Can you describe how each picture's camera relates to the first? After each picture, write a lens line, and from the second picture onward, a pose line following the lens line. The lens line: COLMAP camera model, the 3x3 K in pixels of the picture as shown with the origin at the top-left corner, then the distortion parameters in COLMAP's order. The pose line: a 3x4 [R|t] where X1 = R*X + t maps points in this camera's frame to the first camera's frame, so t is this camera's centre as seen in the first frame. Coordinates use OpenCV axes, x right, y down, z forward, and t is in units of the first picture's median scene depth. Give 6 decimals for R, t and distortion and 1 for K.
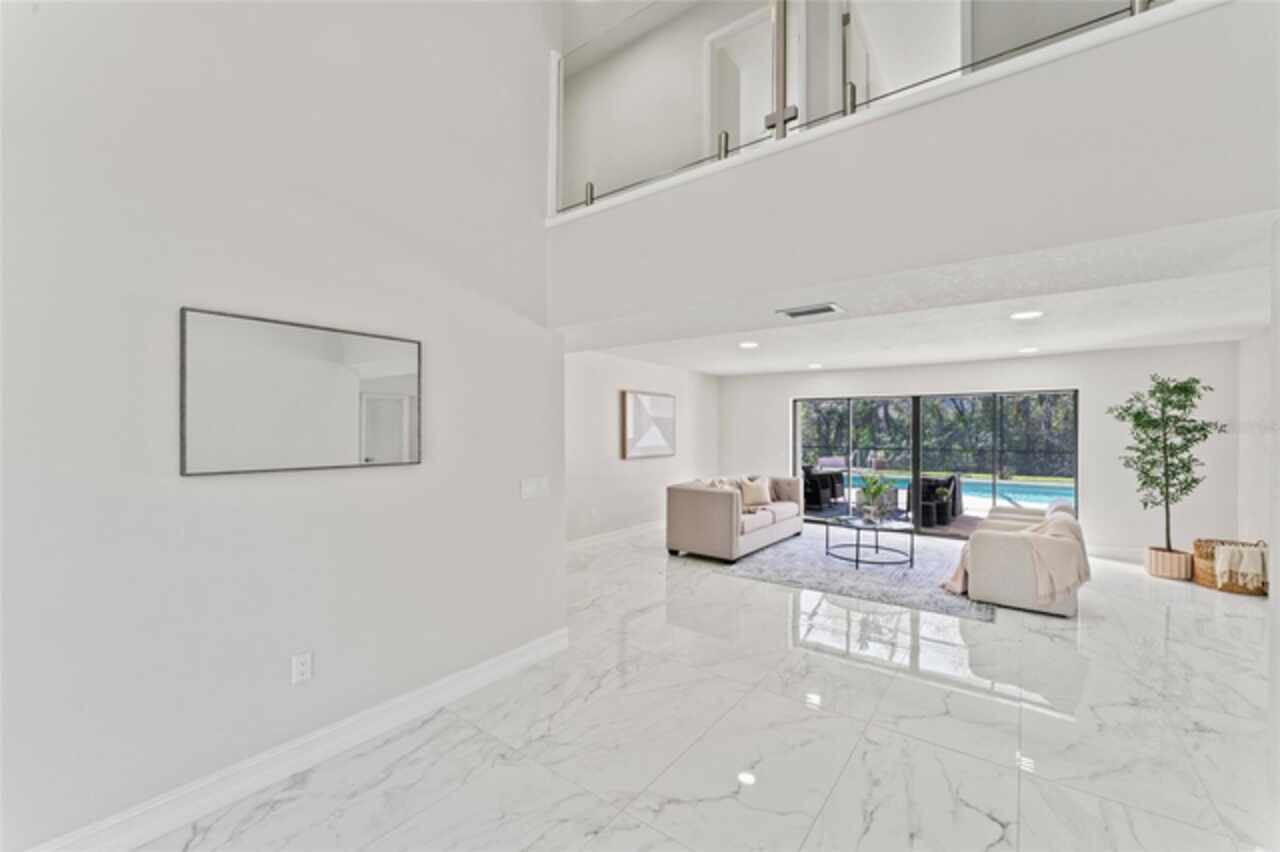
lens RADIAL K [[527.8, 0, 636.8], [0, 527.8, 429.4], [0, 0, 1]] dist [-0.001501, -0.000335]
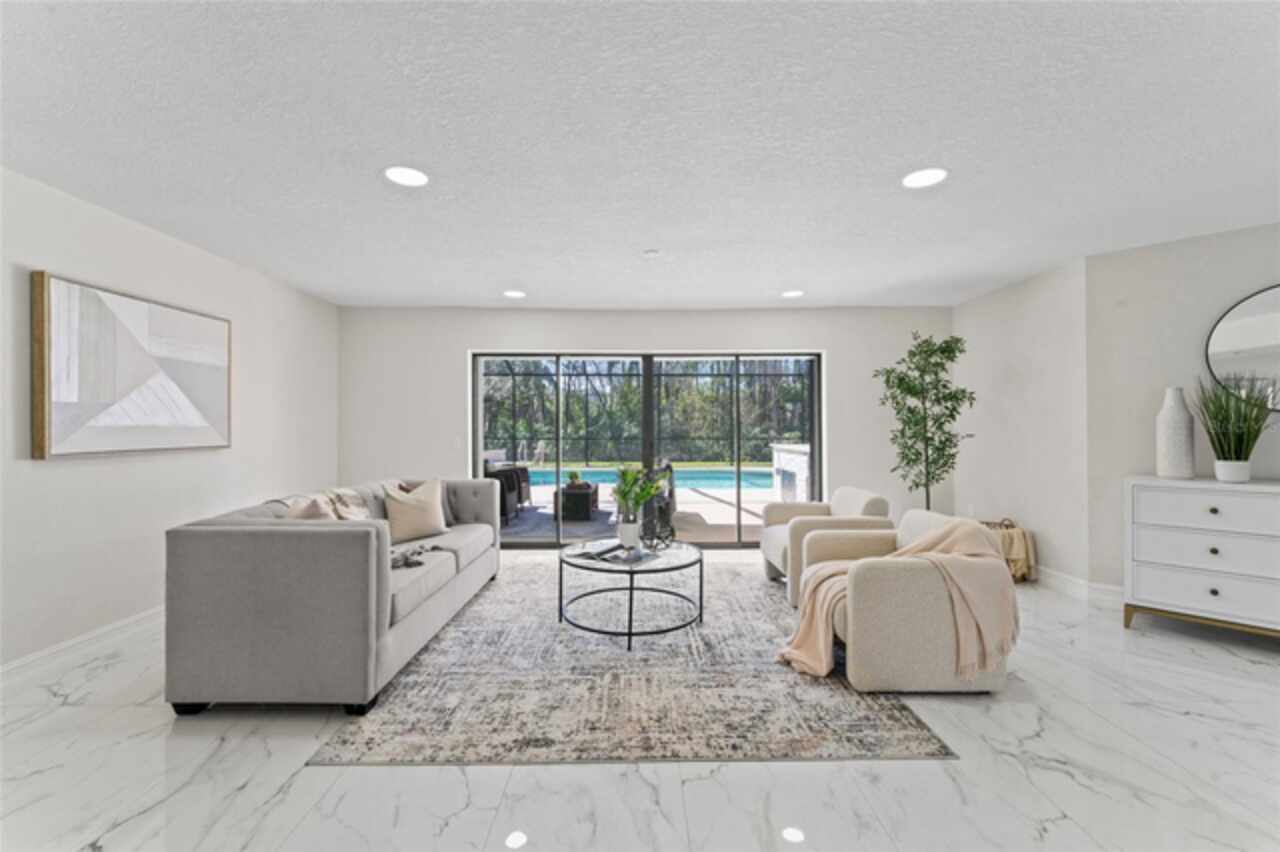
lens RADIAL K [[540.0, 0, 633.8], [0, 540.0, 426.5], [0, 0, 1]] dist [0.003957, 0.000281]
pose [[0.801303, -0.004147, 0.598244, 0.082478], [0.002489, 0.999990, 0.003598, 0.033871], [-0.598253, -0.001395, 0.801306, 0.459844]]
